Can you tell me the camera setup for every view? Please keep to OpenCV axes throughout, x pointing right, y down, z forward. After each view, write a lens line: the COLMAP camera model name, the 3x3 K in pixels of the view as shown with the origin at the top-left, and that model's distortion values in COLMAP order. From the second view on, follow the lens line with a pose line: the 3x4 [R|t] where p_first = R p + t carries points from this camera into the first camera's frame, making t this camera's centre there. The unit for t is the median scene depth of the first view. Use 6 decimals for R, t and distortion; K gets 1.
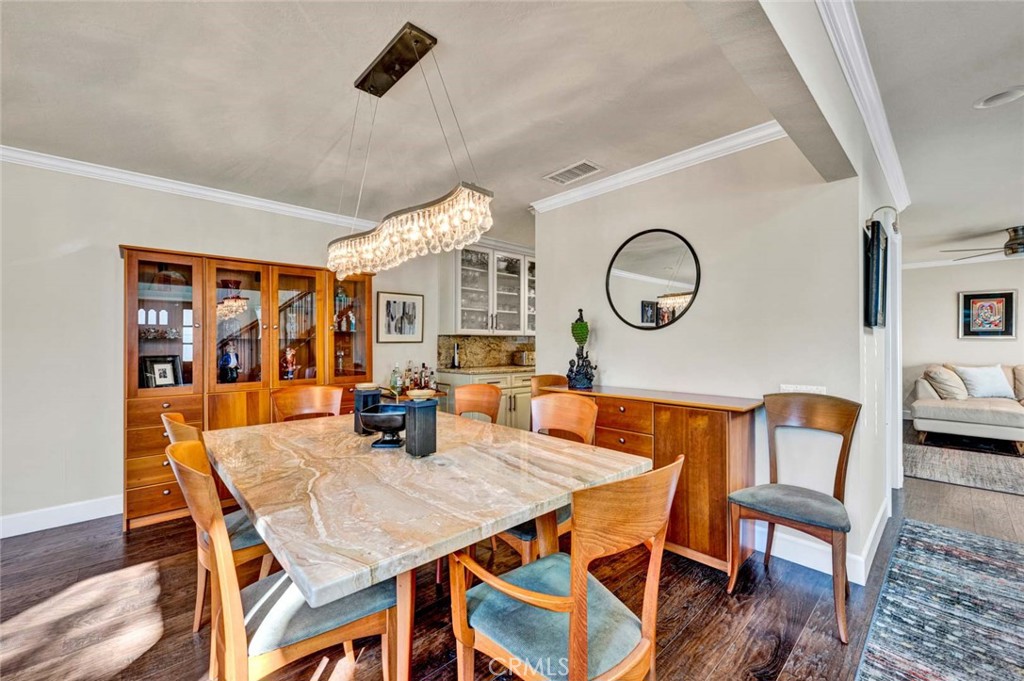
lens RADIAL K [[414.0, 0, 516.6], [0, 414.0, 337.1], [0, 0, 1]] dist [0.006188, -0.000376]
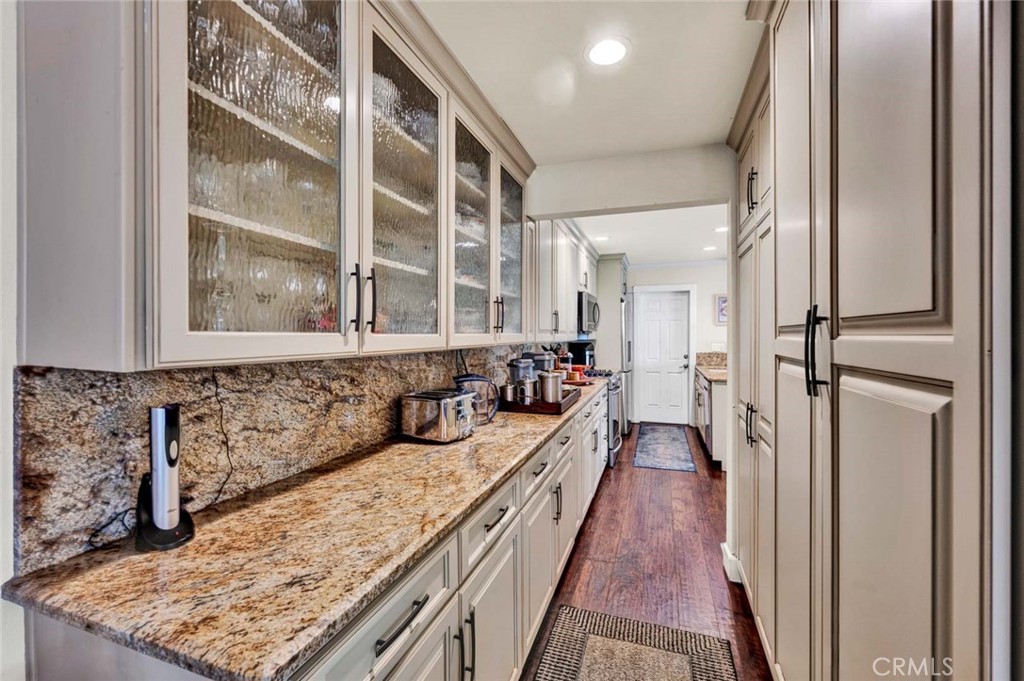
lens RADIAL K [[414.0, 0, 505.2], [0, 414.0, 341.8], [0, 0, 1]] dist [0.006188, -0.000376]
pose [[0.891472, -0.007442, 0.453014, -0.135593], [-0.008144, 0.999440, 0.032446, -0.031882], [-0.453002, -0.032615, 0.890913, 1.117615]]
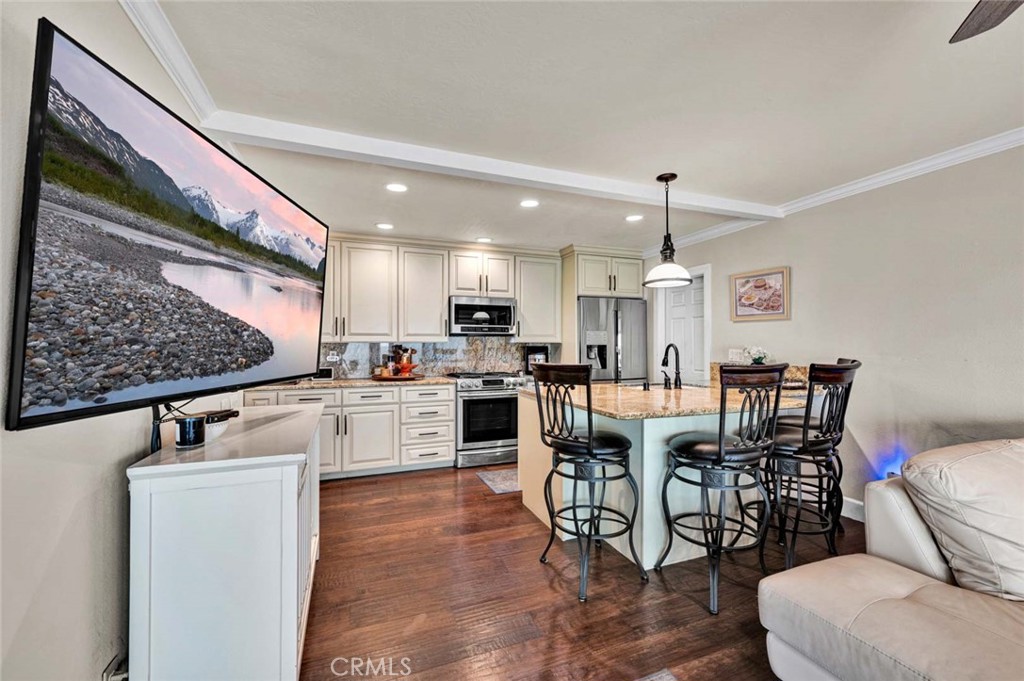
lens RADIAL K [[414.0, 0, 498.6], [0, 414.0, 335.6], [0, 0, 1]] dist [0.006188, -0.000376]
pose [[0.919782, -0.007559, -0.392357, 1.309145], [0.007381, 0.999971, -0.001961, -0.014301], [0.392361, -0.001093, 0.919811, 0.959277]]
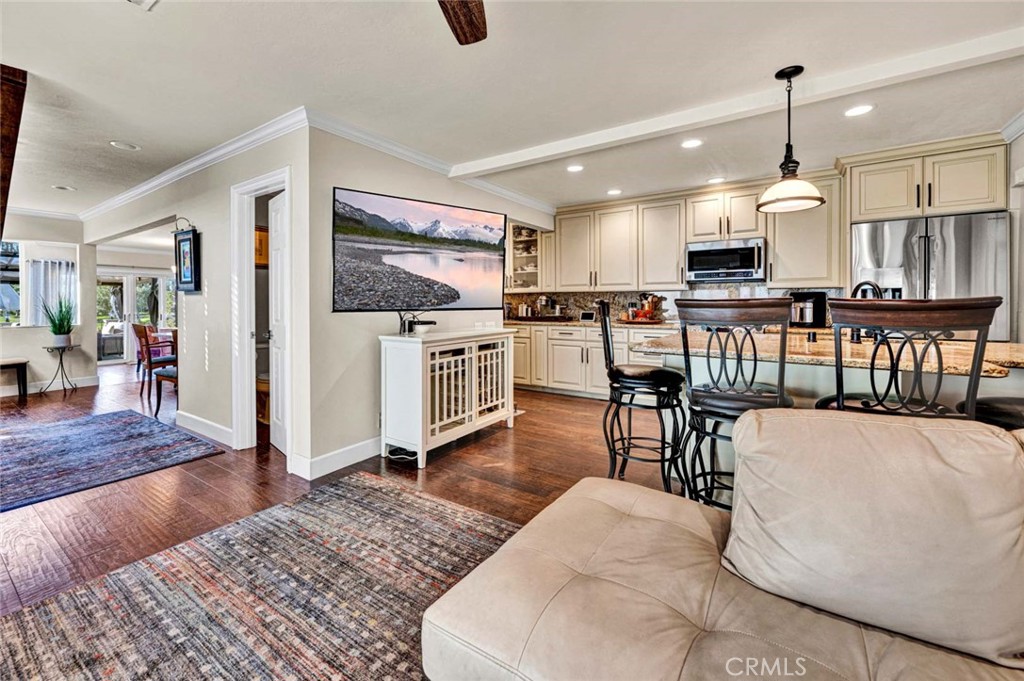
lens RADIAL K [[414.0, 0, 517.5], [0, 414.0, 312.2], [0, 0, 1]] dist [0.006188, -0.000376]
pose [[0.227888, 0.027074, -0.973311, 1.836086], [0.026268, 0.999079, 0.033941, 0.016614], [0.973333, -0.033302, 0.226966, 1.273632]]
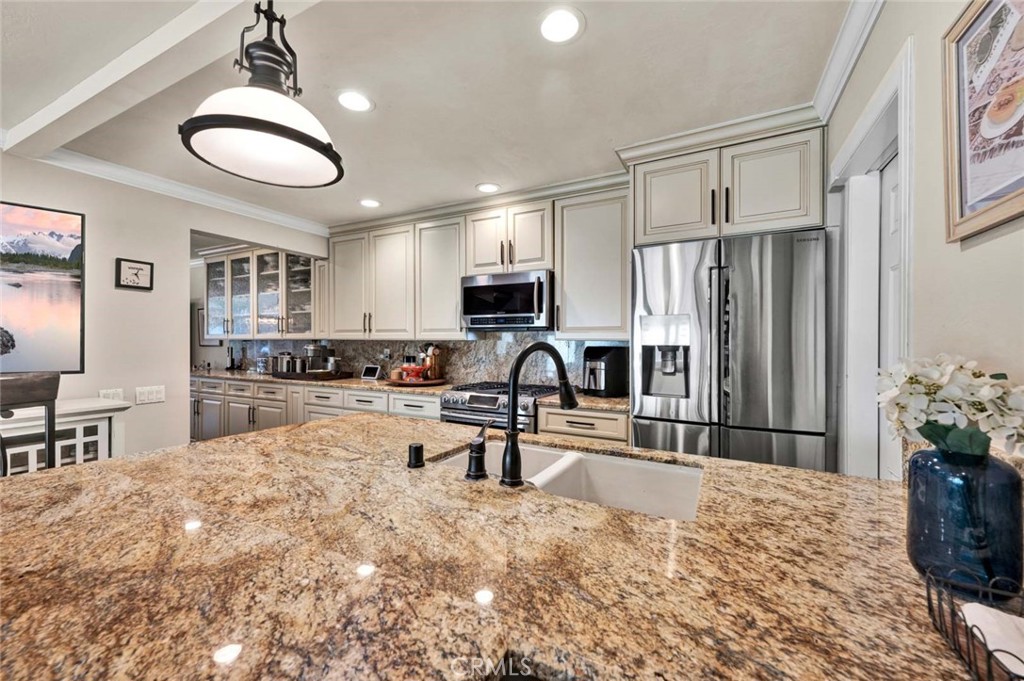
lens RADIAL K [[414.0, 0, 505.6], [0, 414.0, 346.4], [0, 0, 1]] dist [0.006188, -0.000376]
pose [[0.331334, 0.005698, -0.943496, 1.601880], [0.010534, 0.999897, 0.009738, 0.010257], [0.943455, -0.013166, 0.331240, 1.882445]]
